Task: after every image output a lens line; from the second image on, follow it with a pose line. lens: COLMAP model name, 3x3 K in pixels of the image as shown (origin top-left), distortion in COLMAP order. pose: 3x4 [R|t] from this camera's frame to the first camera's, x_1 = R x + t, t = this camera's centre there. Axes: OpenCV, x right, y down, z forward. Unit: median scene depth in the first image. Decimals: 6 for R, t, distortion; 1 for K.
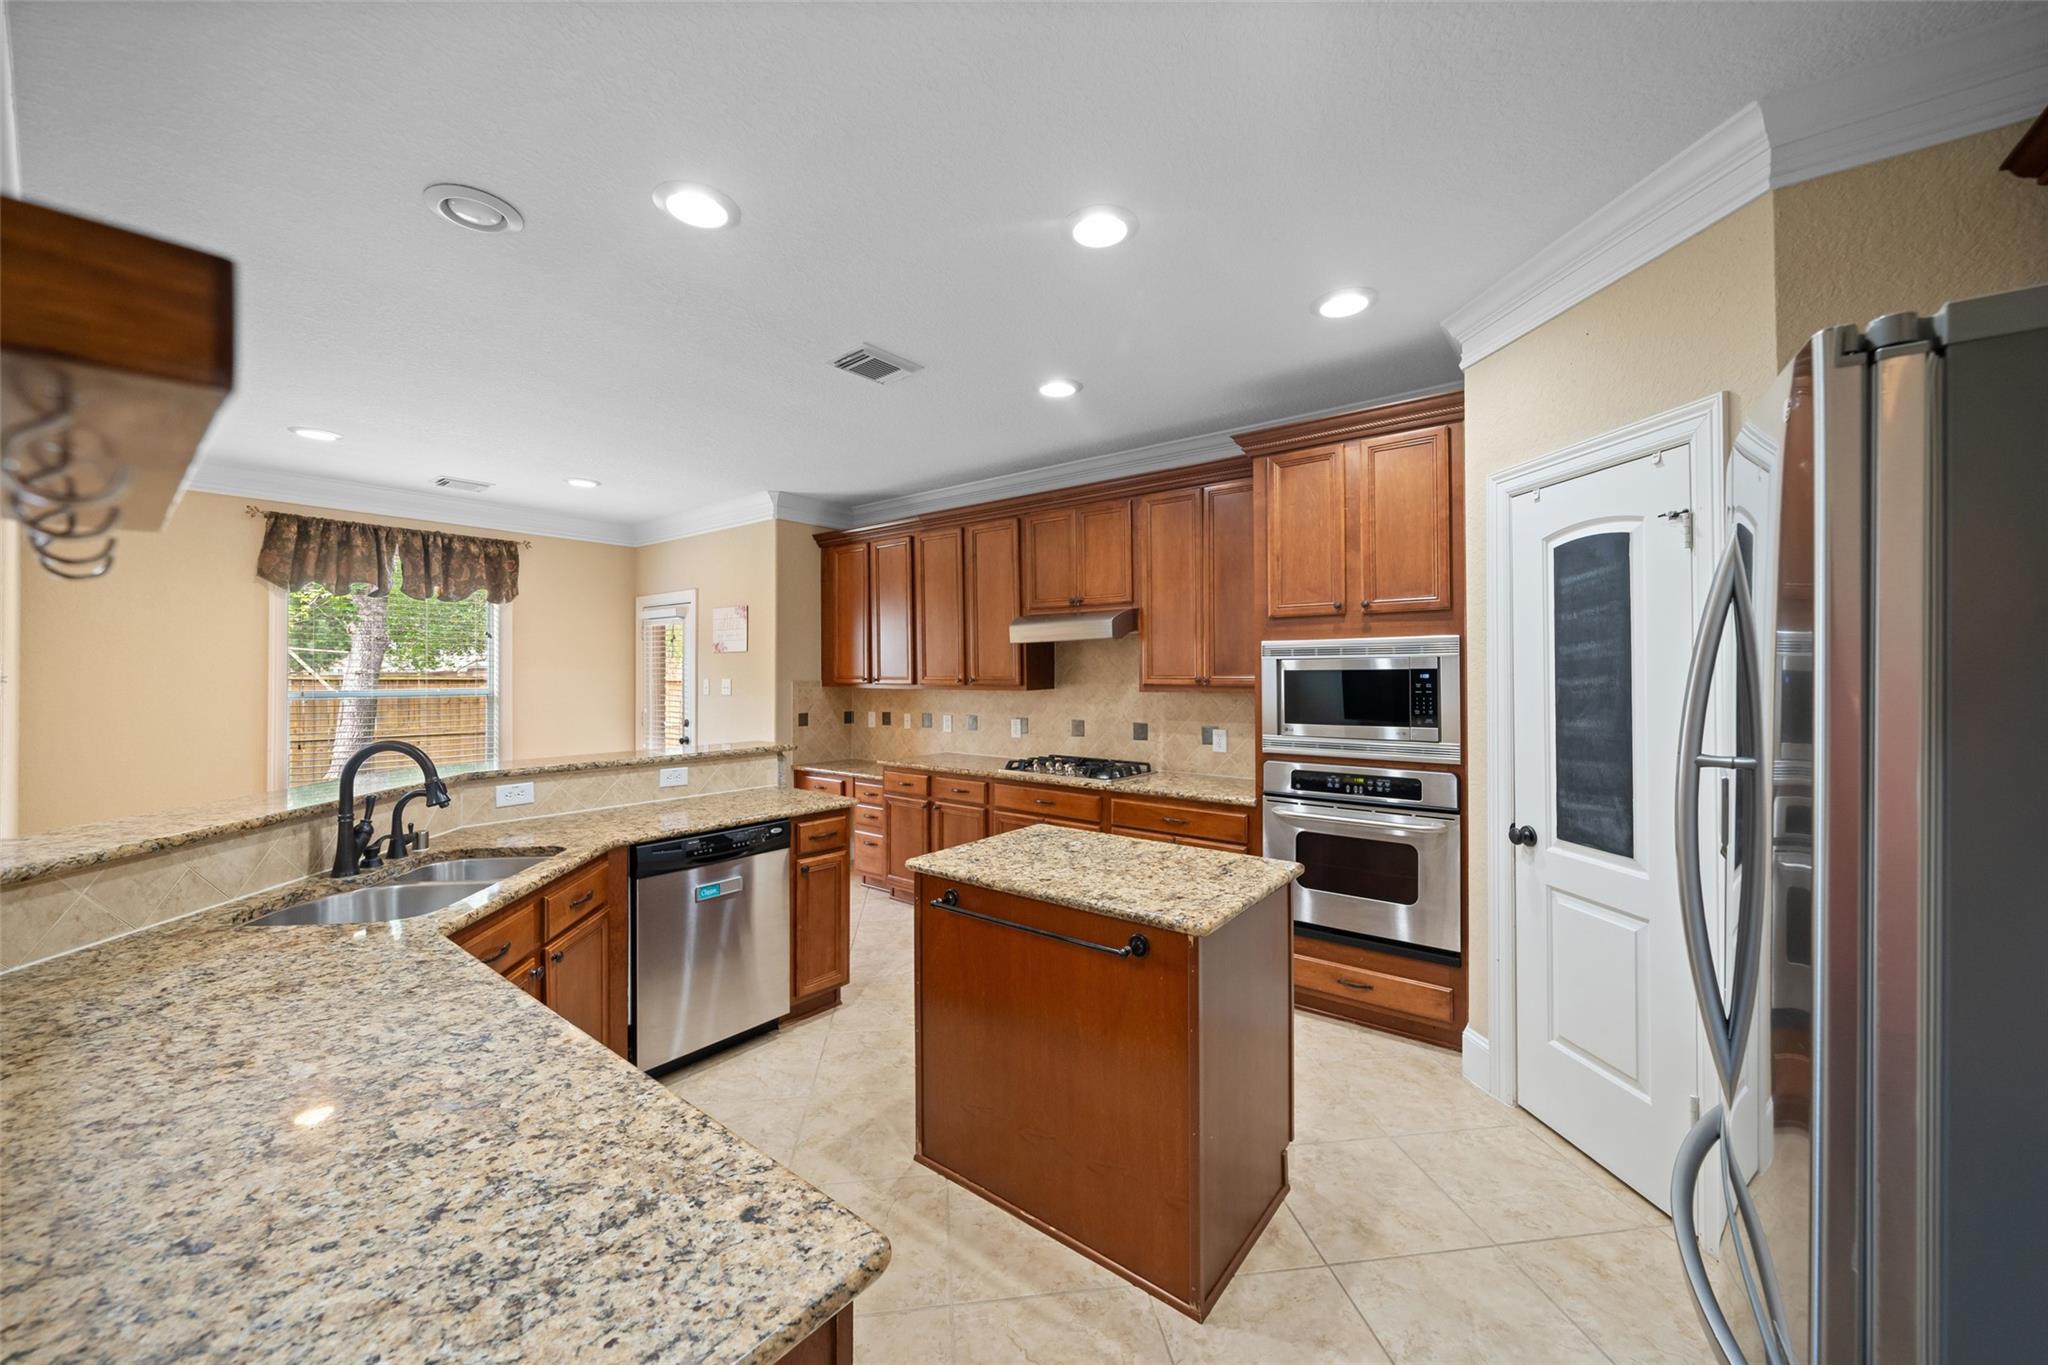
lens RADIAL K [[768.9, 0, 1032.8], [0, 768.9, 667.0], [0, 0, 1]] dist [0.002499, 0.000334]
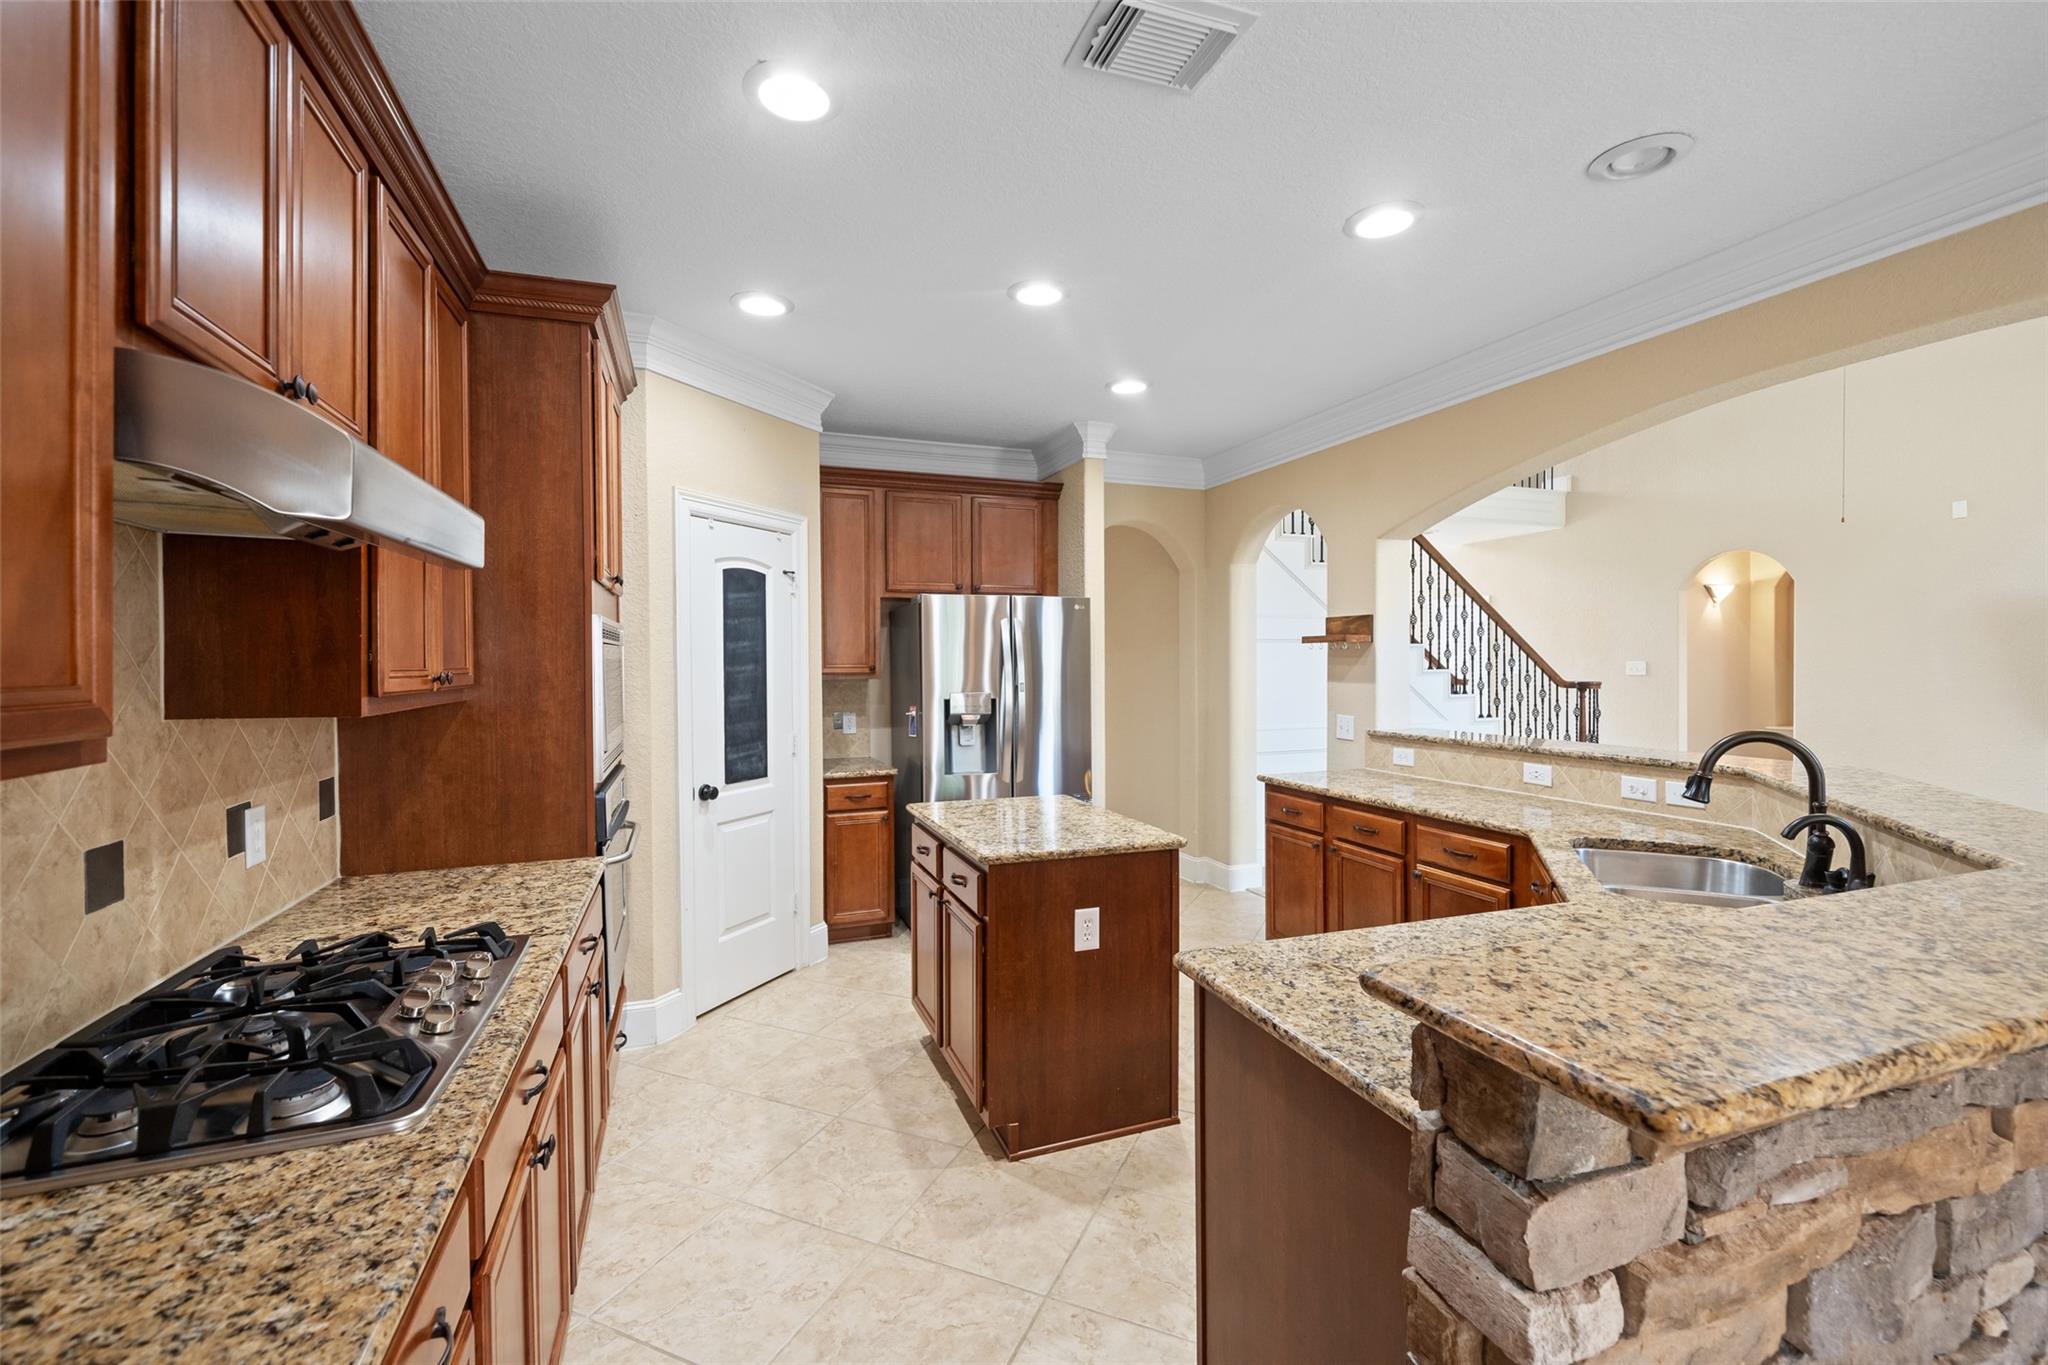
lens RADIAL K [[875.6, 0, 1032.9], [0, 875.6, 675.7], [0, 0, 1]] dist [0.001364, 0.000339]
pose [[-0.853353, -0.005028, 0.521309, -0.457089], [0.001035, 0.999935, 0.011339, 0.011433], [-0.521332, 0.010215, -0.853293, 1.598668]]
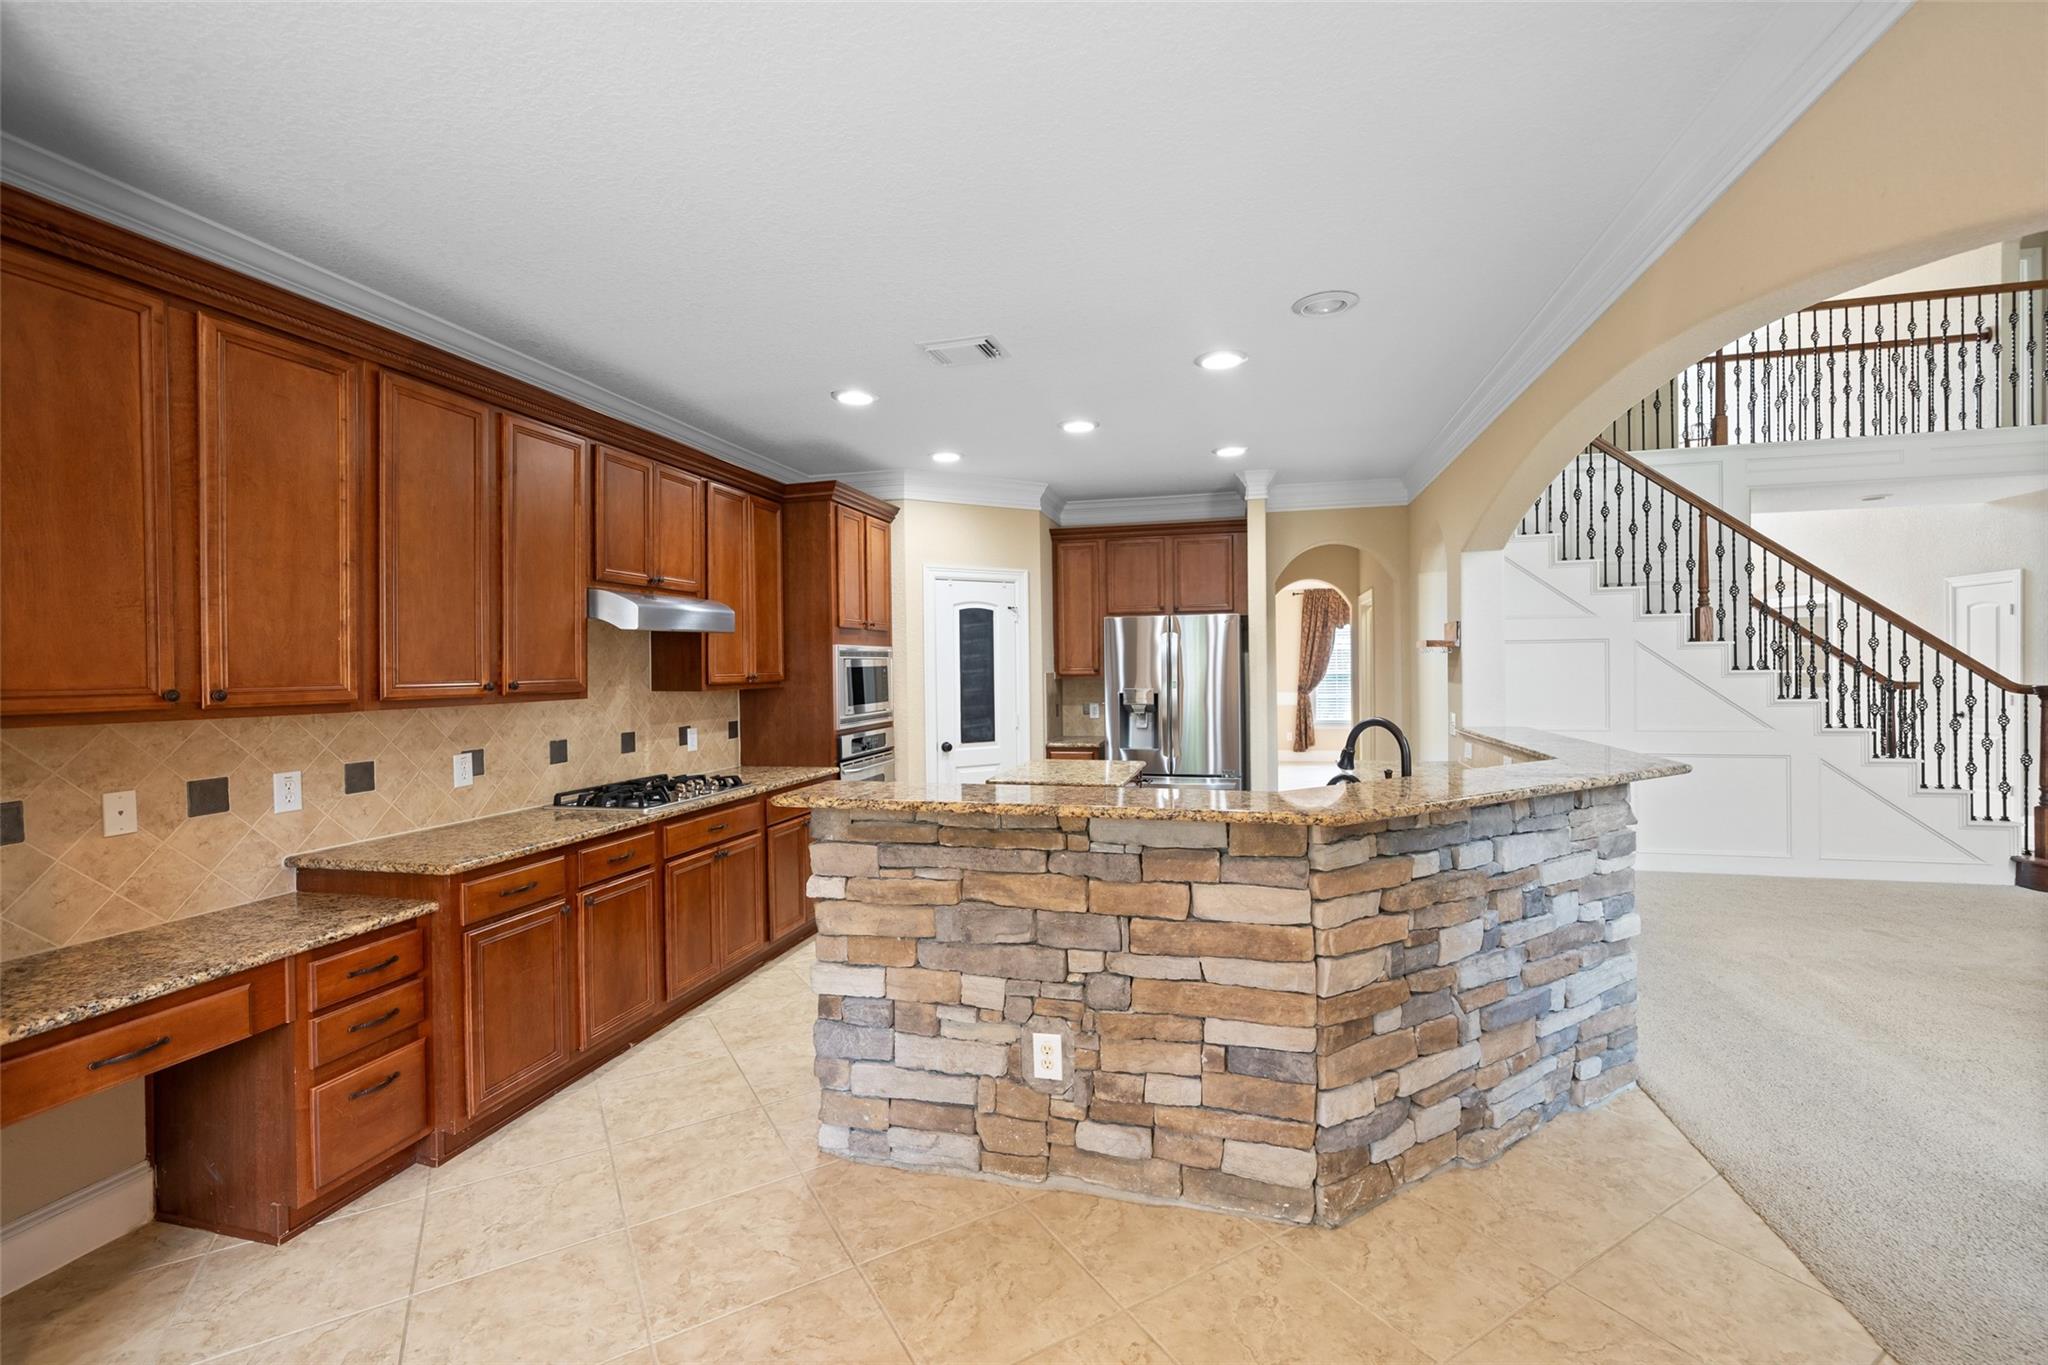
lens RADIAL K [[875.6, 0, 1020.3], [0, 875.6, 673.2], [0, 0, 1]] dist [0.001364, 0.000339]
pose [[-0.391585, -0.002645, 0.920138, -1.312372], [0.006090, 0.999967, 0.005467, 0.008812], [-0.920122, 0.007744, -0.391556, 1.430537]]
